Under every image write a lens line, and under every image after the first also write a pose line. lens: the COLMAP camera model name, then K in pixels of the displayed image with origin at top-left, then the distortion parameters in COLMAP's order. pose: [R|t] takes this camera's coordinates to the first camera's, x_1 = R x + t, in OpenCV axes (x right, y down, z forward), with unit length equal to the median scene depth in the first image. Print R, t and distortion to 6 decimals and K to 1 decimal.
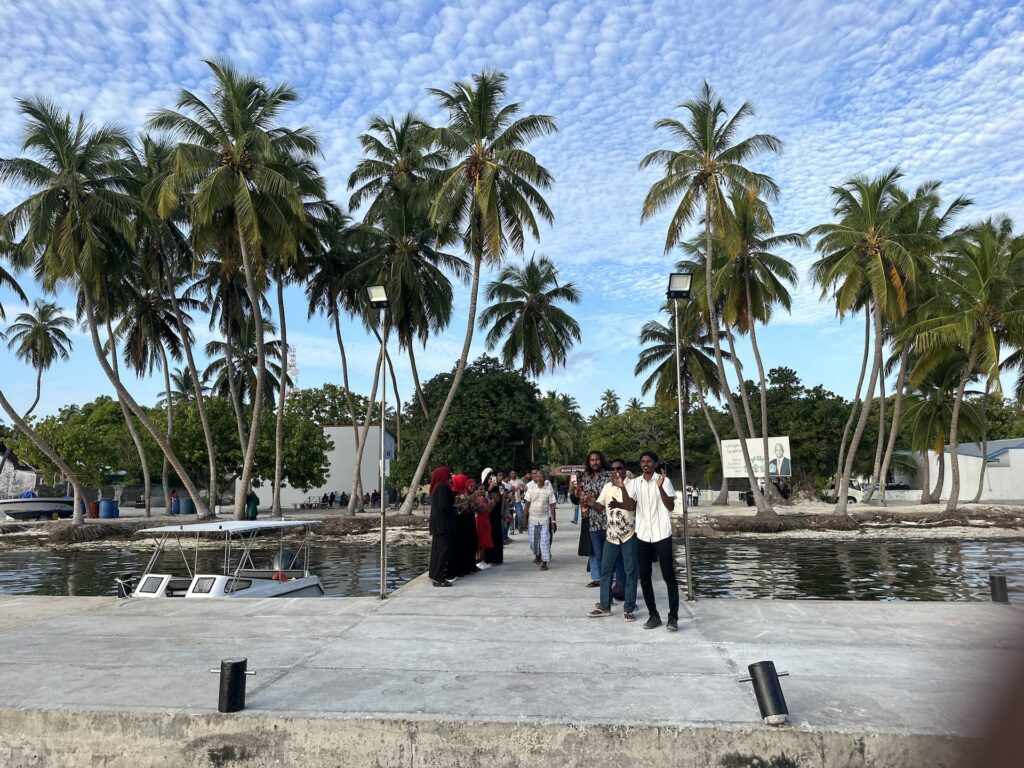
lens RADIAL K [[730.7, 0, 512.0], [0, 730.7, 384.0], [0, 0, 1]] dist [0.061492, -0.074669]
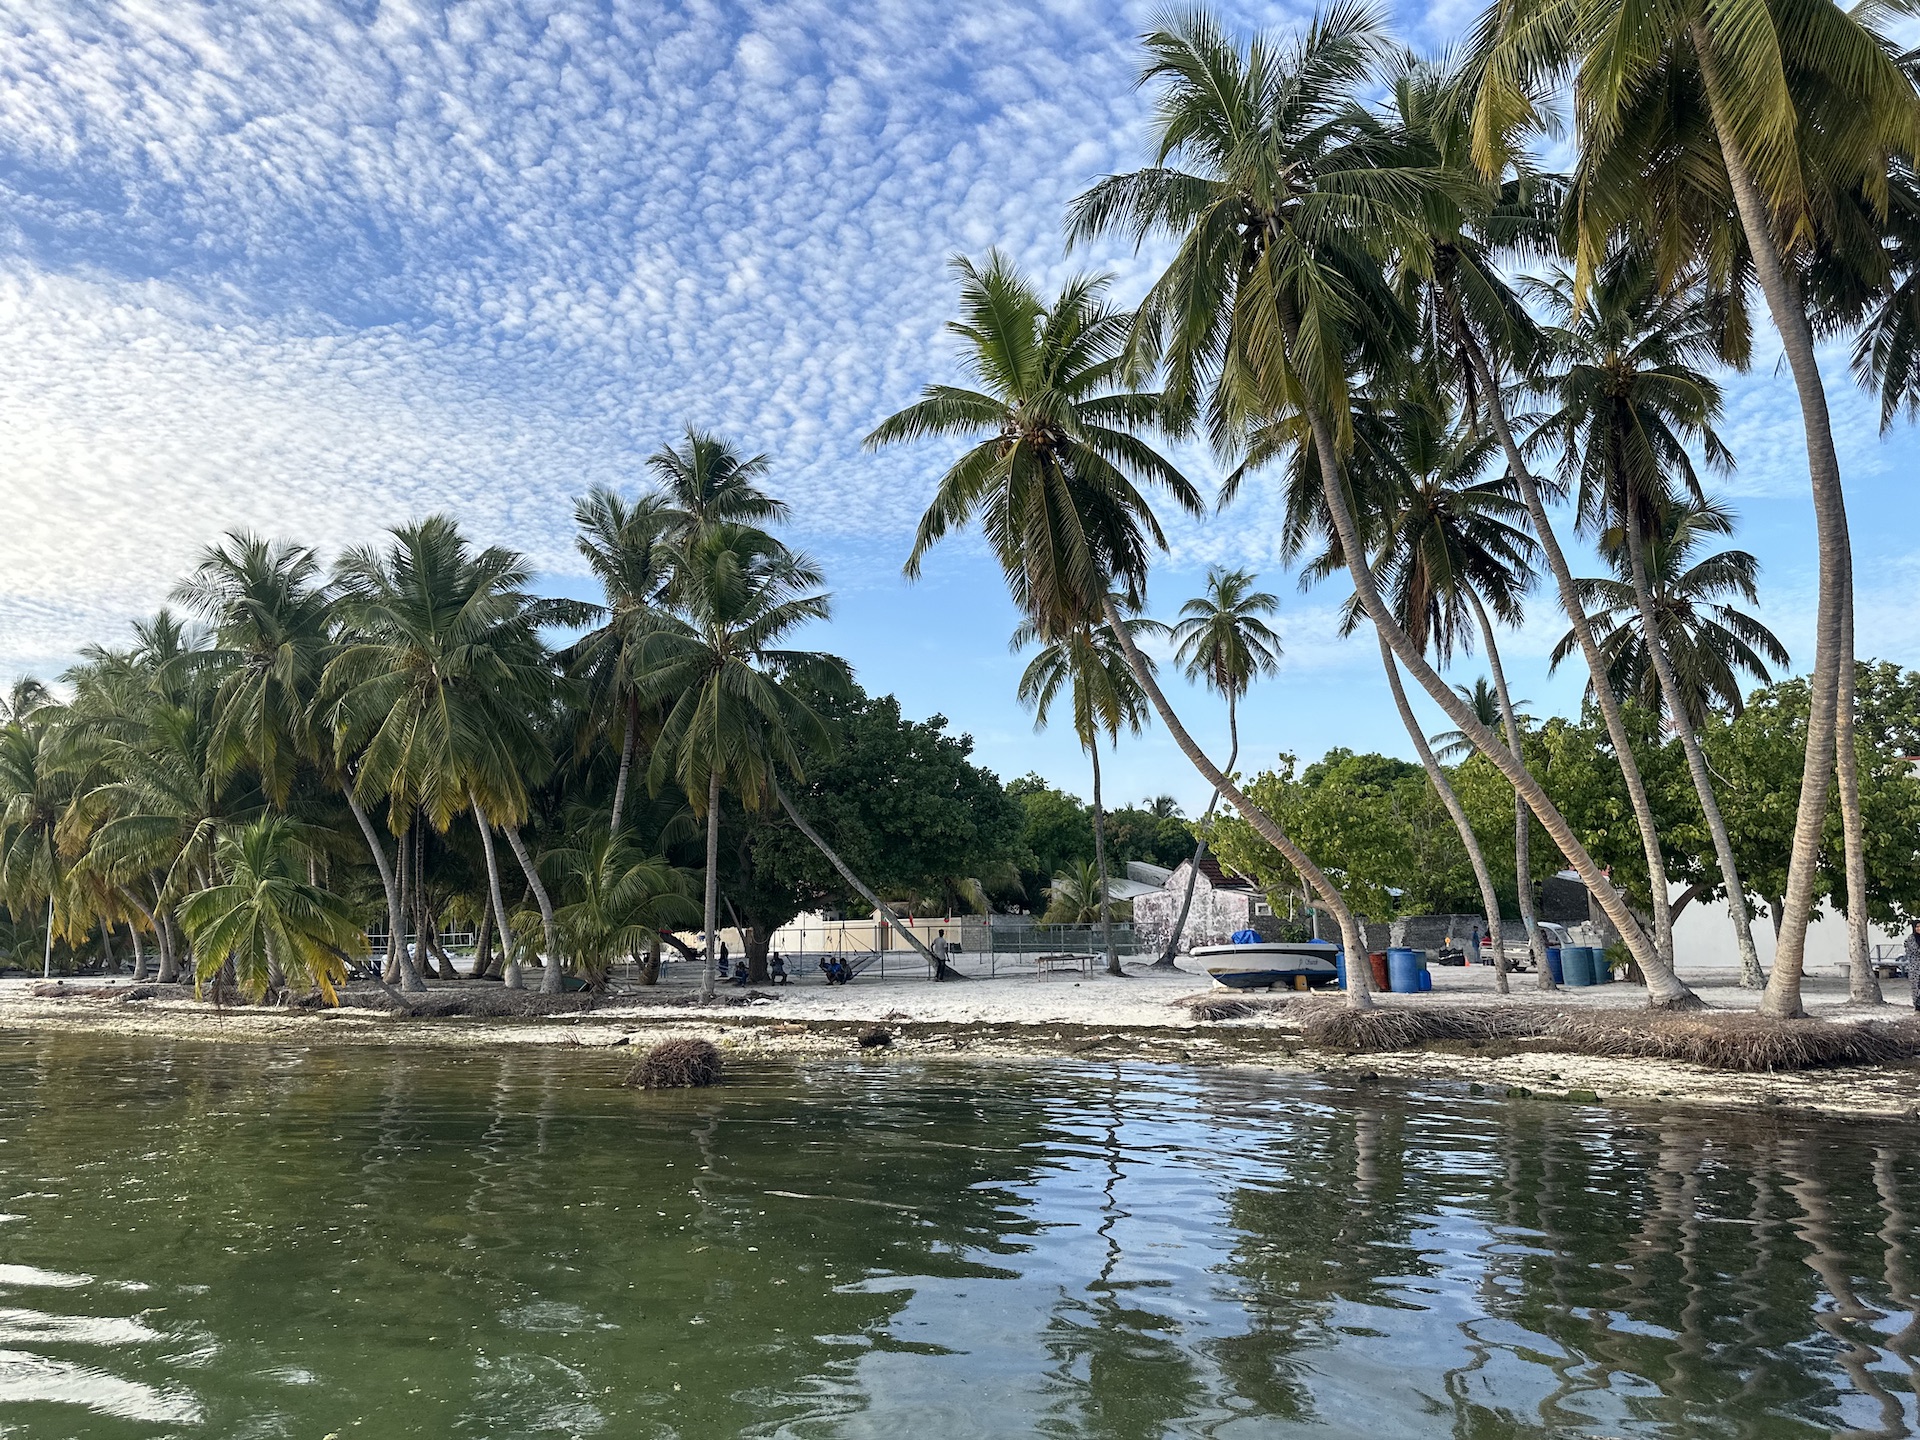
lens RADIAL K [[1342.9, 0, 960.0], [0, 1342.9, 720.0], [0, 0, 1]] dist [0.217878, -0.432183]
pose [[0.718665, -0.108669, -0.686813, -0.159260], [0.104392, 0.993380, -0.047941, 0.031605], [0.687476, -0.037244, 0.725251, 0.227713]]
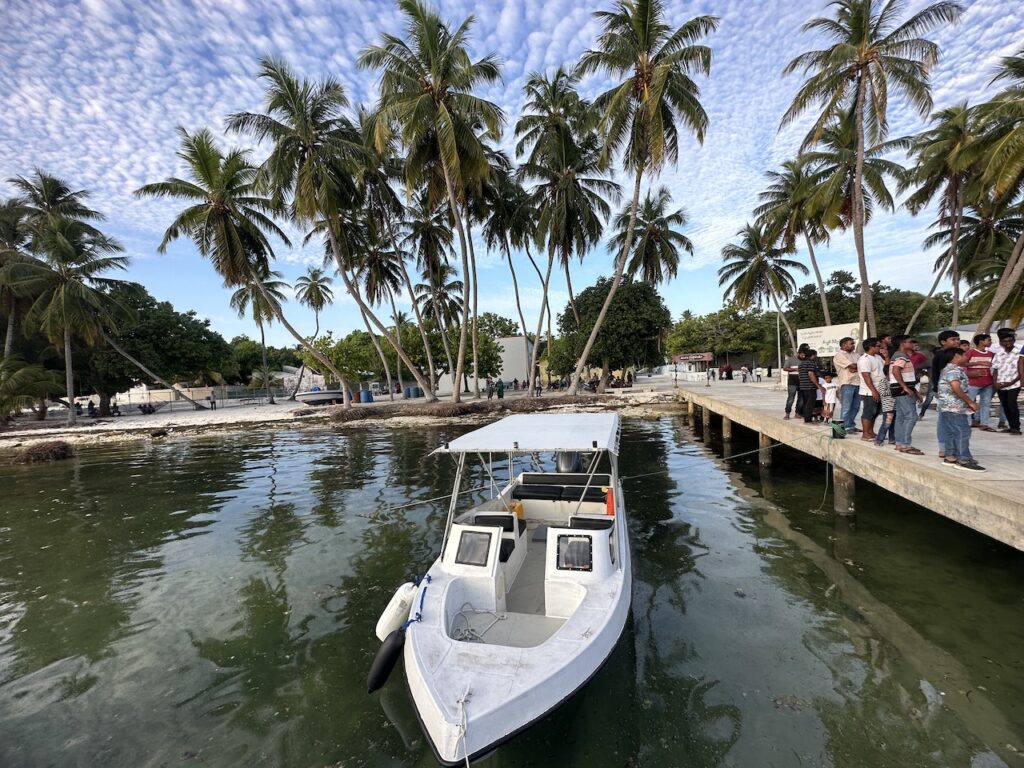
lens RADIAL K [[407.3, 0, 512.0], [0, 407.3, 384.0], [0, 0, 1]] dist [-0.001485, 0.000695]
pose [[0.987890, -0.037332, -0.150600, -0.129068], [0.060878, 0.986052, 0.154906, 0.034330], [0.142716, -0.162198, 0.976383, 0.241000]]
